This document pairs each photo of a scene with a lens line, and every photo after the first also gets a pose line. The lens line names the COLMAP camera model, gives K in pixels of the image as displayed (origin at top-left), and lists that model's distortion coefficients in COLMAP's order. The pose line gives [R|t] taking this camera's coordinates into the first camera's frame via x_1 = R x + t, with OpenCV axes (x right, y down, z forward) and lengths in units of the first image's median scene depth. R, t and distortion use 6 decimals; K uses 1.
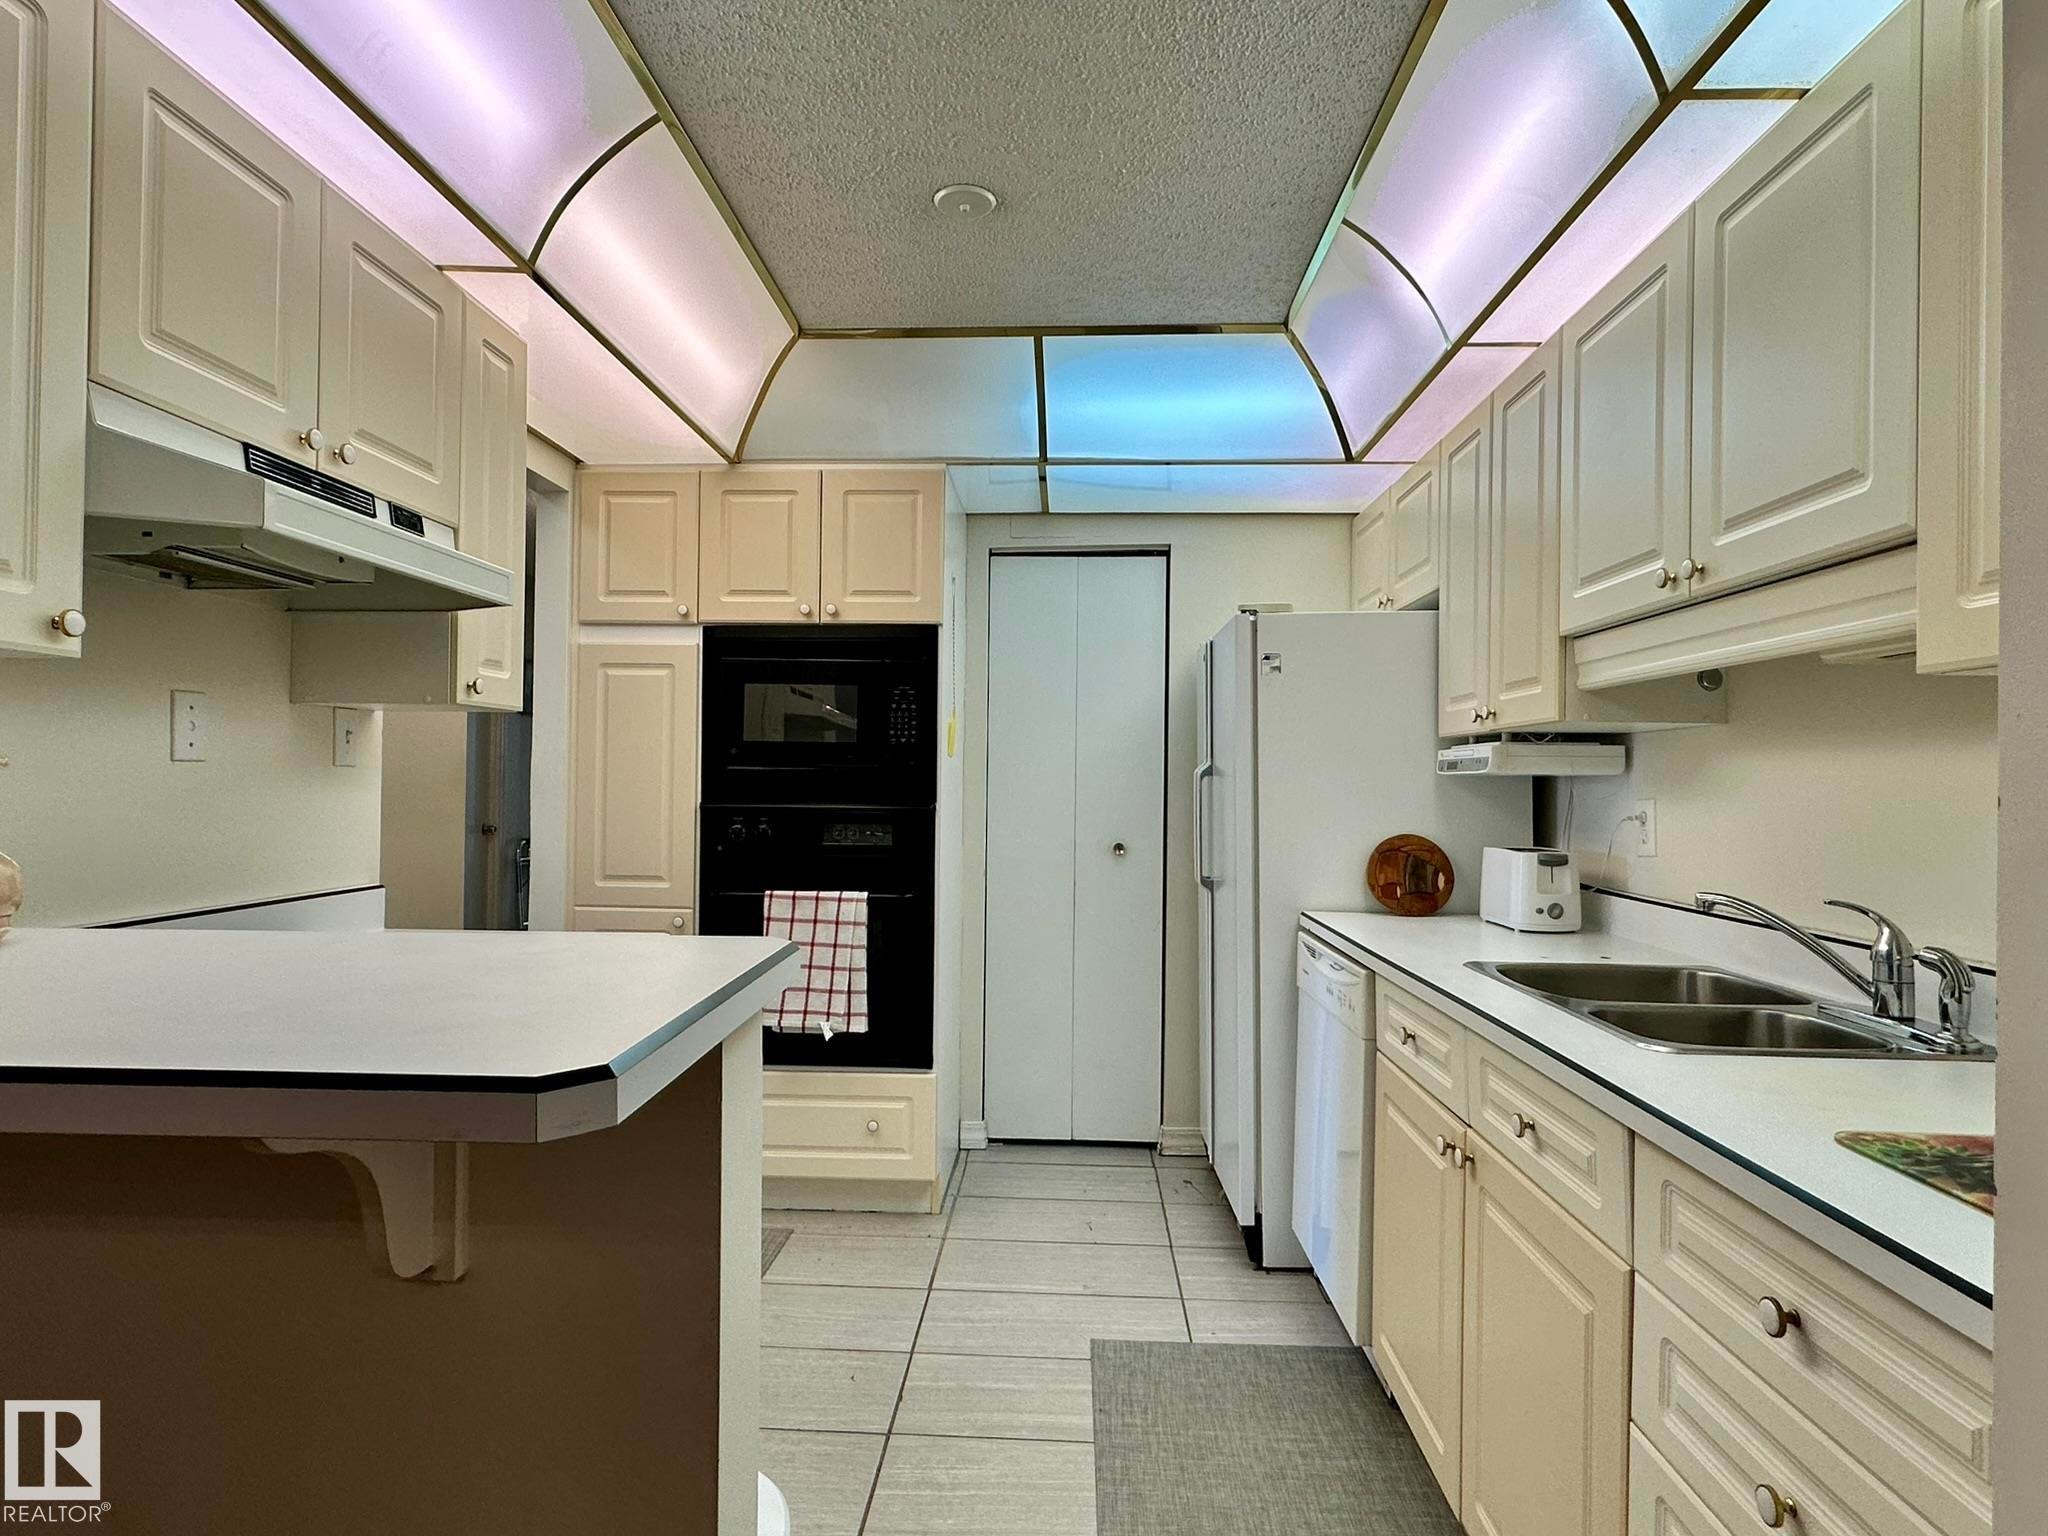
lens RADIAL K [[1113.1, 0, 1018.3], [0, 1113.1, 775.2], [0, 0, 1]] dist [-0.000869, -0.000251]
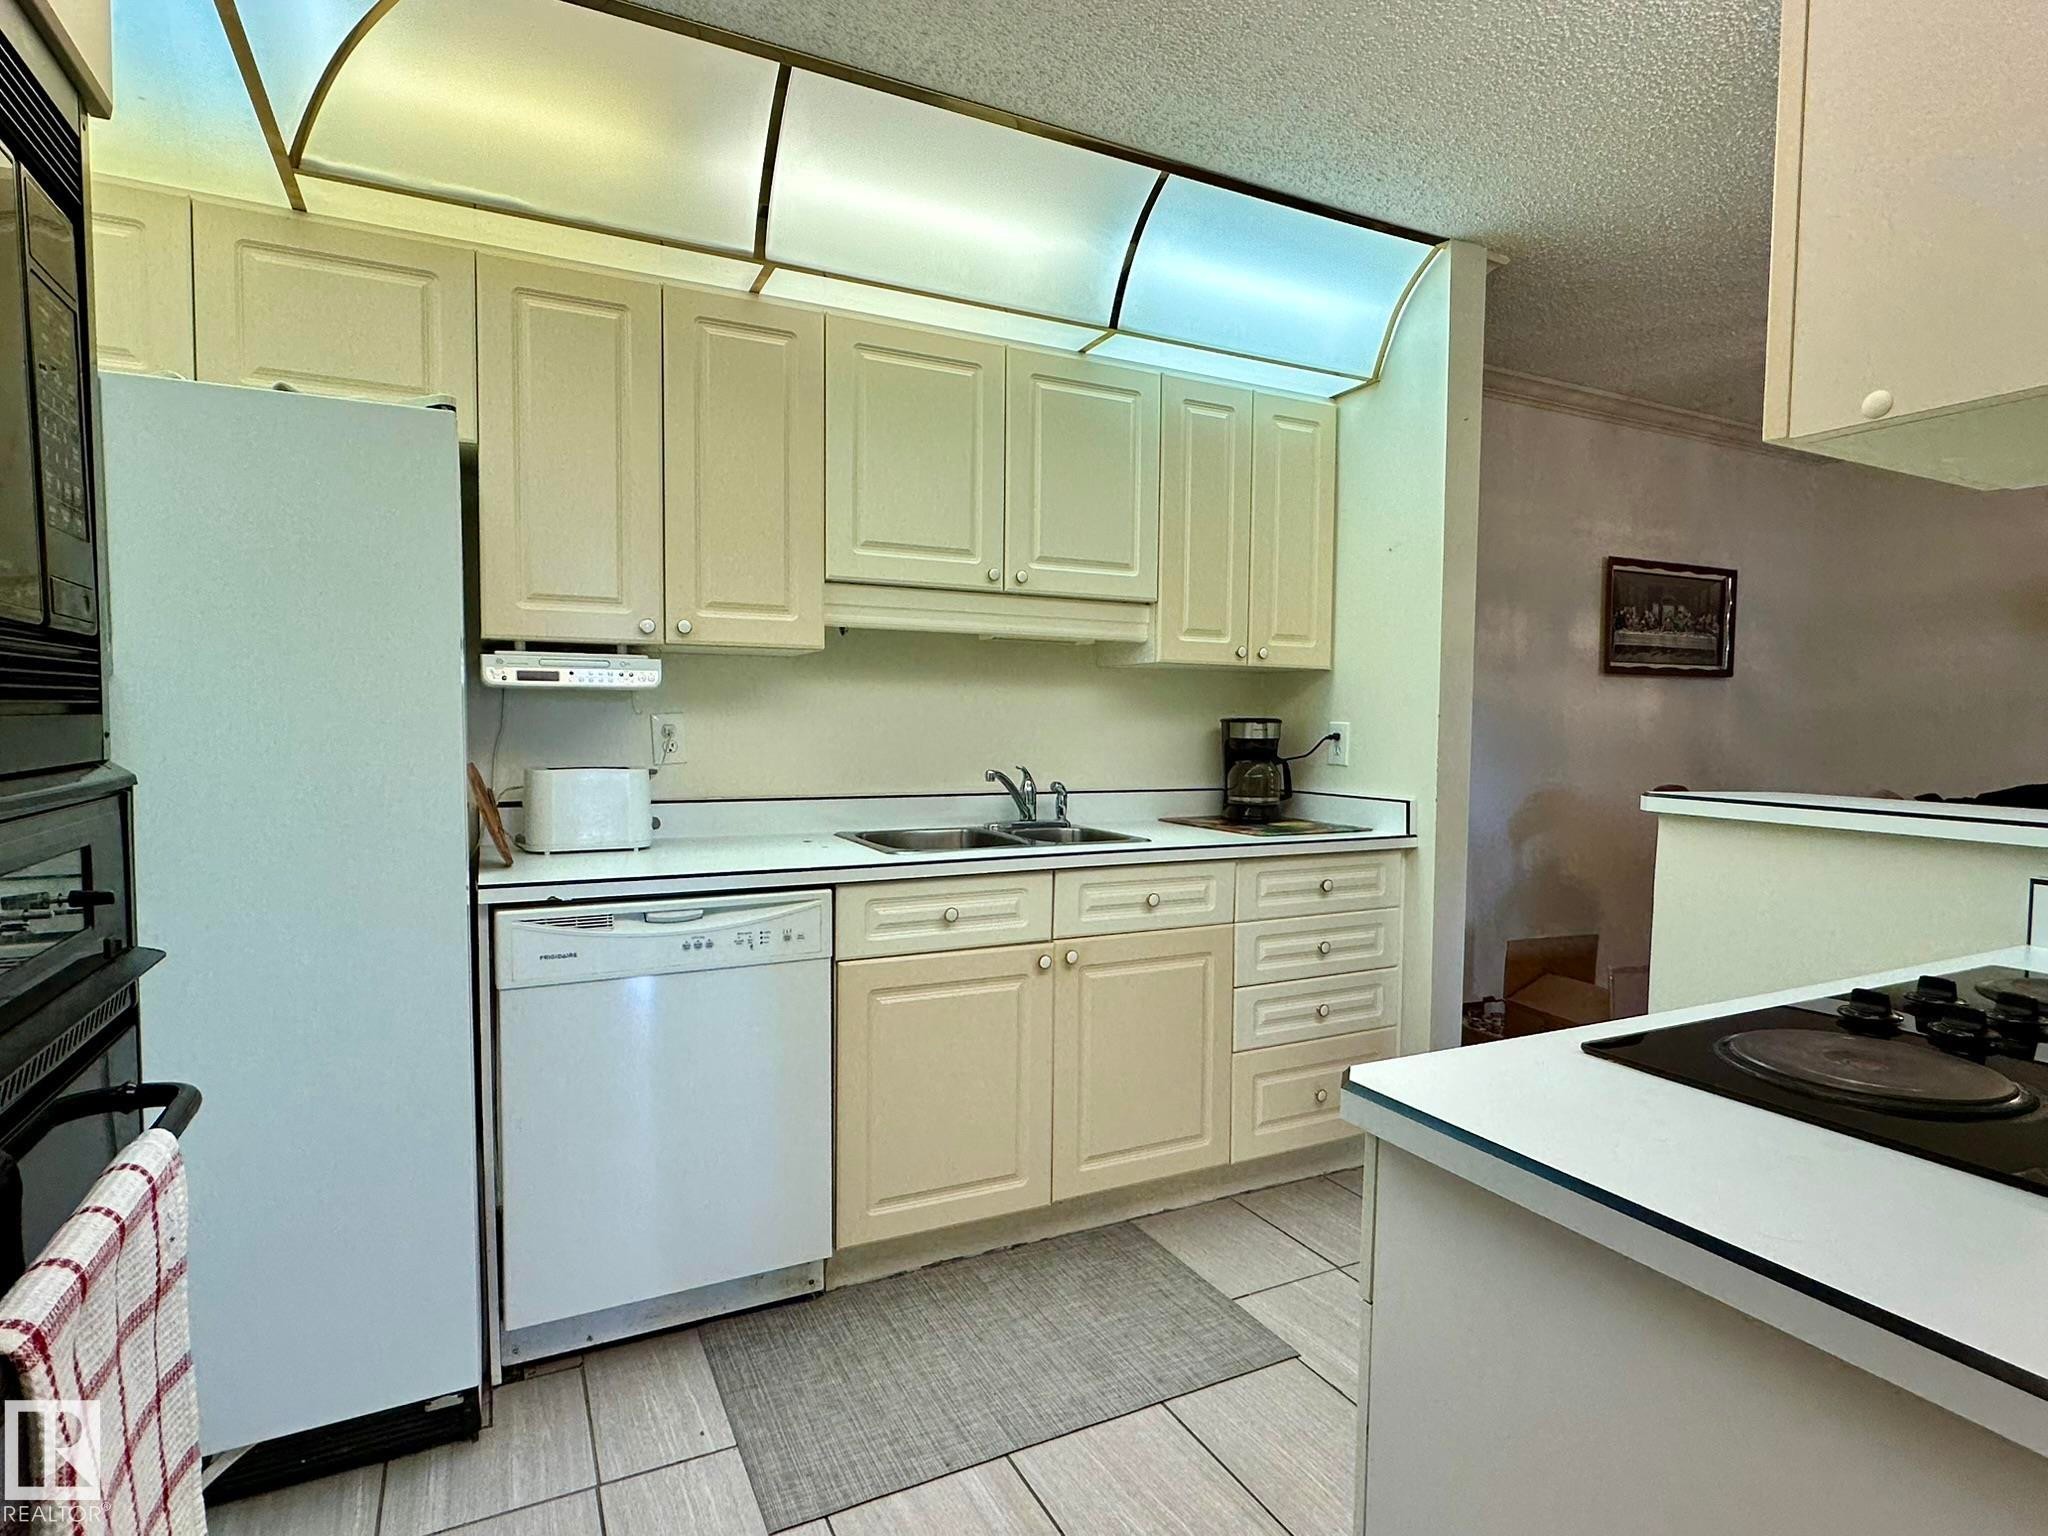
lens RADIAL K [[1073.8, 0, 1018.8], [0, 1073.8, 776.5], [0, 0, 1]] dist [-0.000080, -0.000681]
pose [[-0.490789, -0.062485, 0.869035, -0.451533], [-0.021986, 0.997996, 0.059340, 0.010207], [-0.871001, 0.010017, -0.491179, 0.994026]]
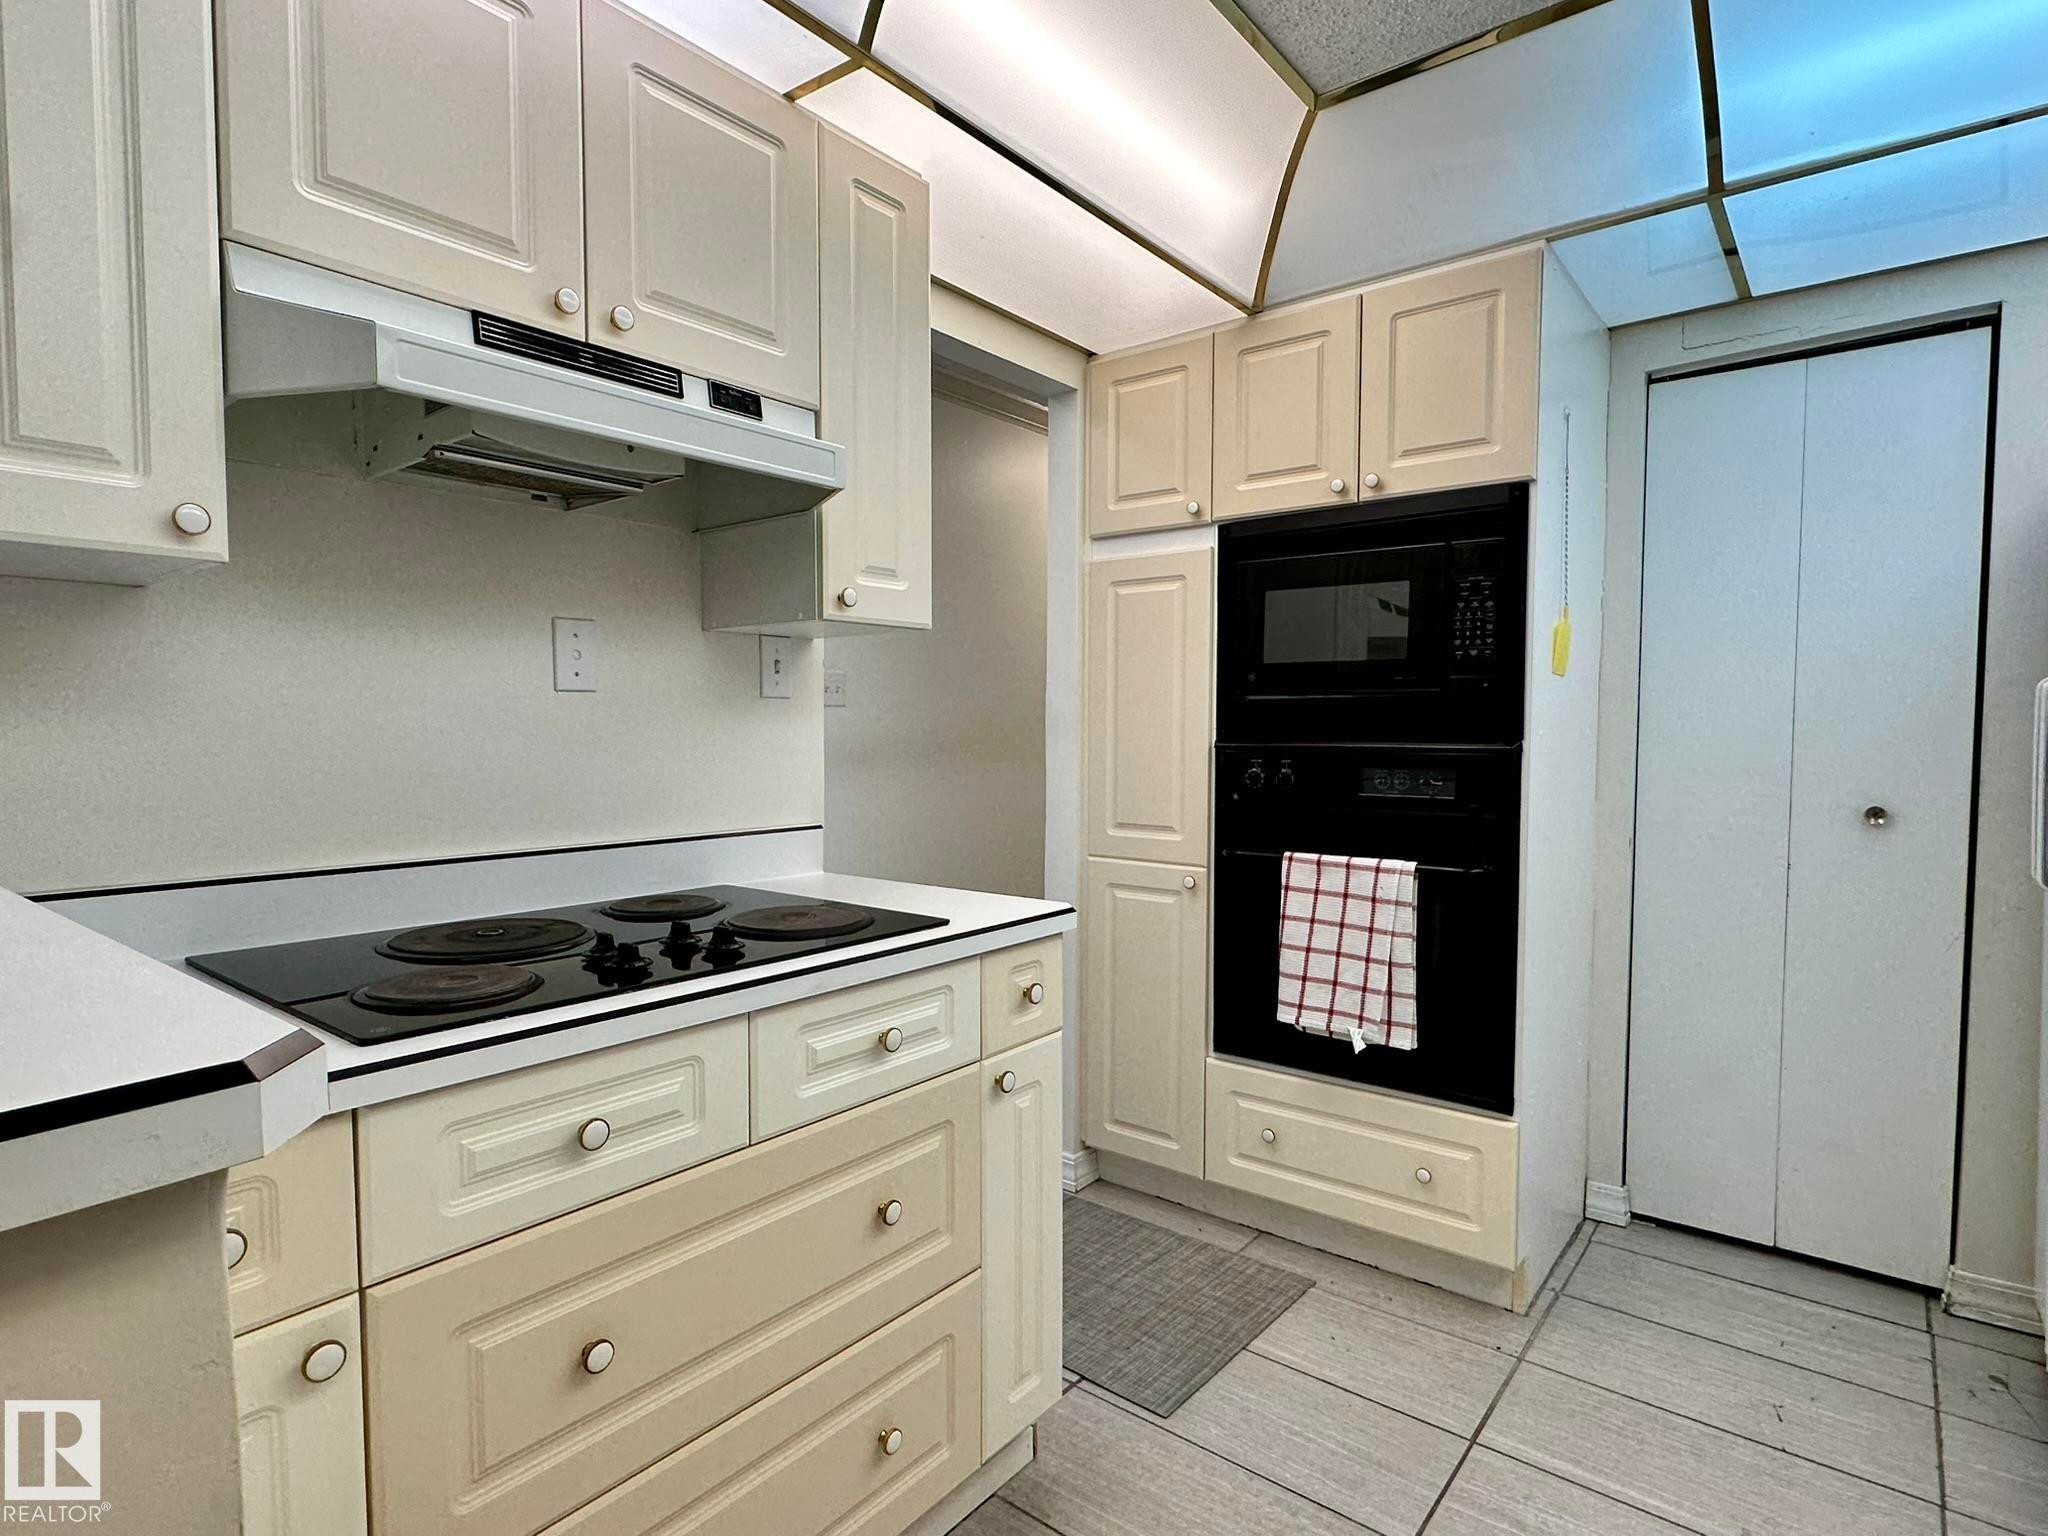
lens RADIAL K [[1073.8, 0, 1018.8], [0, 1073.8, 776.5], [0, 0, 1]] dist [-0.000080, -0.000681]
pose [[0.808022, 0.018698, -0.588855, 0.071900], [0.010970, 0.998846, 0.046768, 0.013354], [0.589050, -0.044249, 0.806884, 0.289507]]
